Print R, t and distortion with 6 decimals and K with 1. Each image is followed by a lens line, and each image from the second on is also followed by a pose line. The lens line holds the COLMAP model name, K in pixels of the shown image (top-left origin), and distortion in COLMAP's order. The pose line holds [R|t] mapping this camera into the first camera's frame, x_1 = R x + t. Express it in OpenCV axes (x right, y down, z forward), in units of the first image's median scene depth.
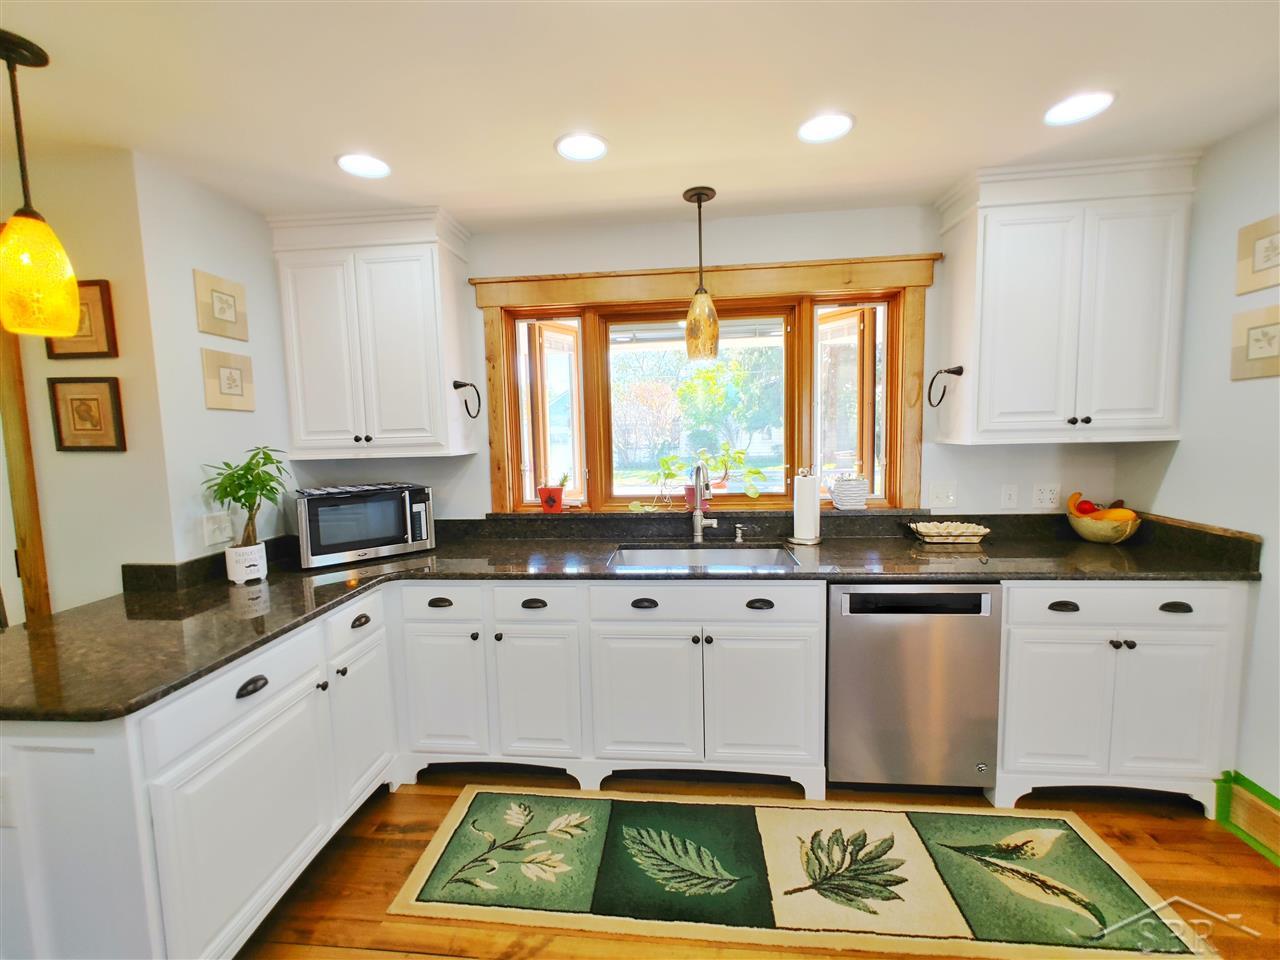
lens RADIAL K [[552.3, 0, 637.9], [0, 552.3, 482.9], [0, 0, 1]] dist [0.000765, 0.000739]
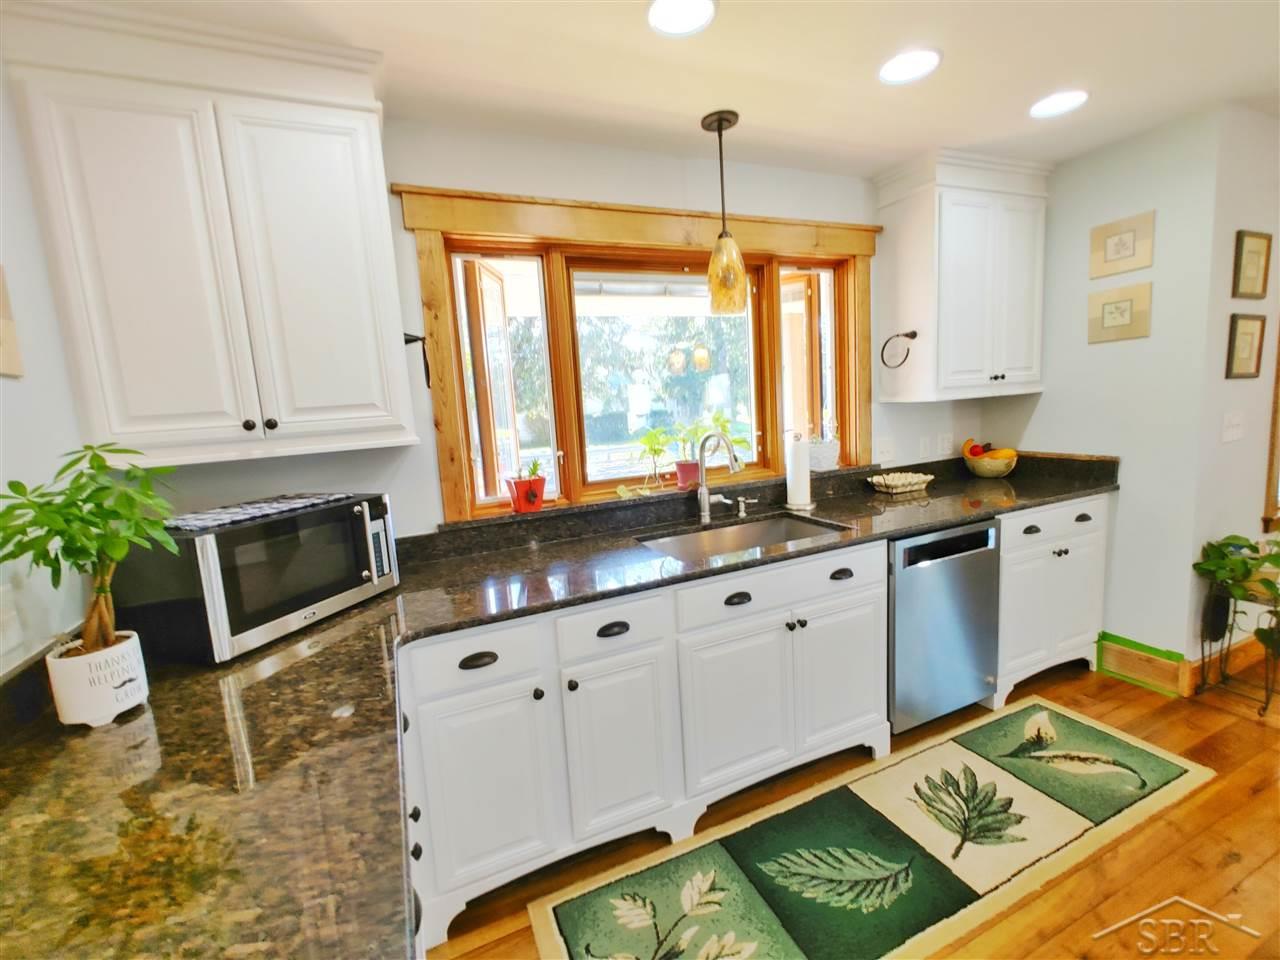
lens RADIAL K [[552.3, 0, 638.2], [0, 552.3, 479.6], [0, 0, 1]] dist [0.000765, 0.000739]
pose [[0.871551, -0.098910, 0.480225, -0.498110], [0.089837, 0.995074, 0.041908, -0.011450], [-0.482005, 0.006617, 0.876144, 0.326619]]
